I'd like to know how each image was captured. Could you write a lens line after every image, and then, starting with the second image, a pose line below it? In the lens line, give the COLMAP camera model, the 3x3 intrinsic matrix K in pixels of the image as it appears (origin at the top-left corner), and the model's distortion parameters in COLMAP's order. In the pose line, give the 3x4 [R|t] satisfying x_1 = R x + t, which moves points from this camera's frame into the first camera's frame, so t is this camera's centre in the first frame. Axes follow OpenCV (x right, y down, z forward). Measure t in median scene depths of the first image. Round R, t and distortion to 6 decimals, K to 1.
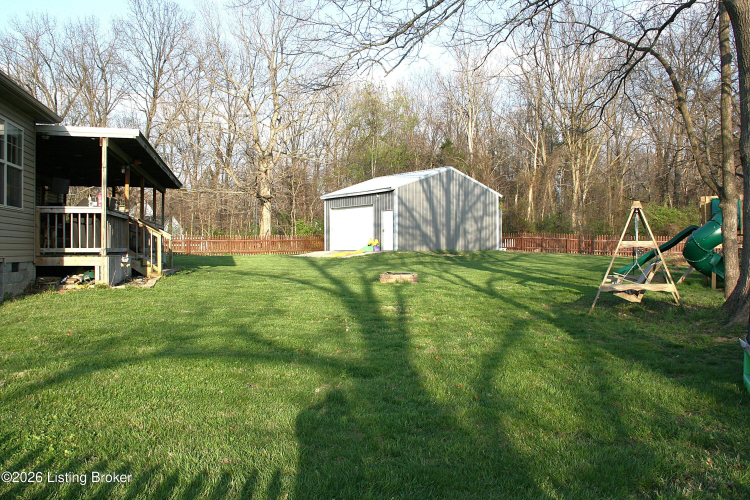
lens RADIAL K [[641.1, 0, 366.8], [0, 641.1, 247.8], [0, 0, 1]] dist [-0.081964, 0.086644]
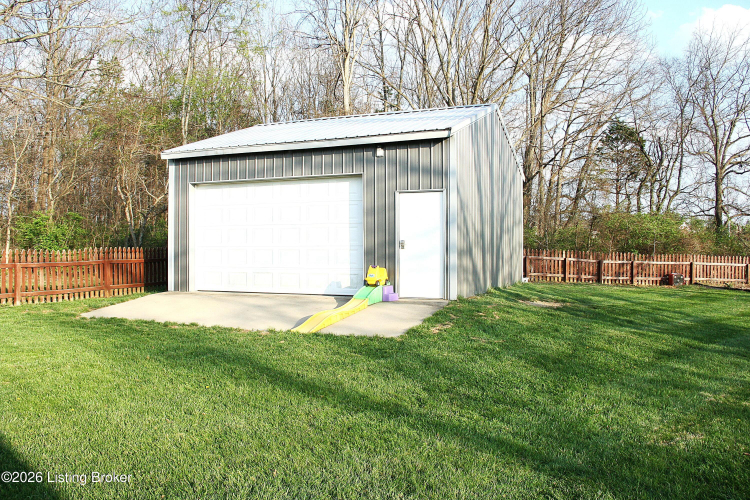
lens RADIAL K [[641.1, 0, 372.9], [0, 641.1, 248.4], [0, 0, 1]] dist [-0.081964, 0.086644]
pose [[0.869726, 0.007210, 0.493482, -0.168559], [-0.006046, 0.999974, -0.003954, -0.025344], [-0.493497, 0.000455, 0.869747, 0.699482]]
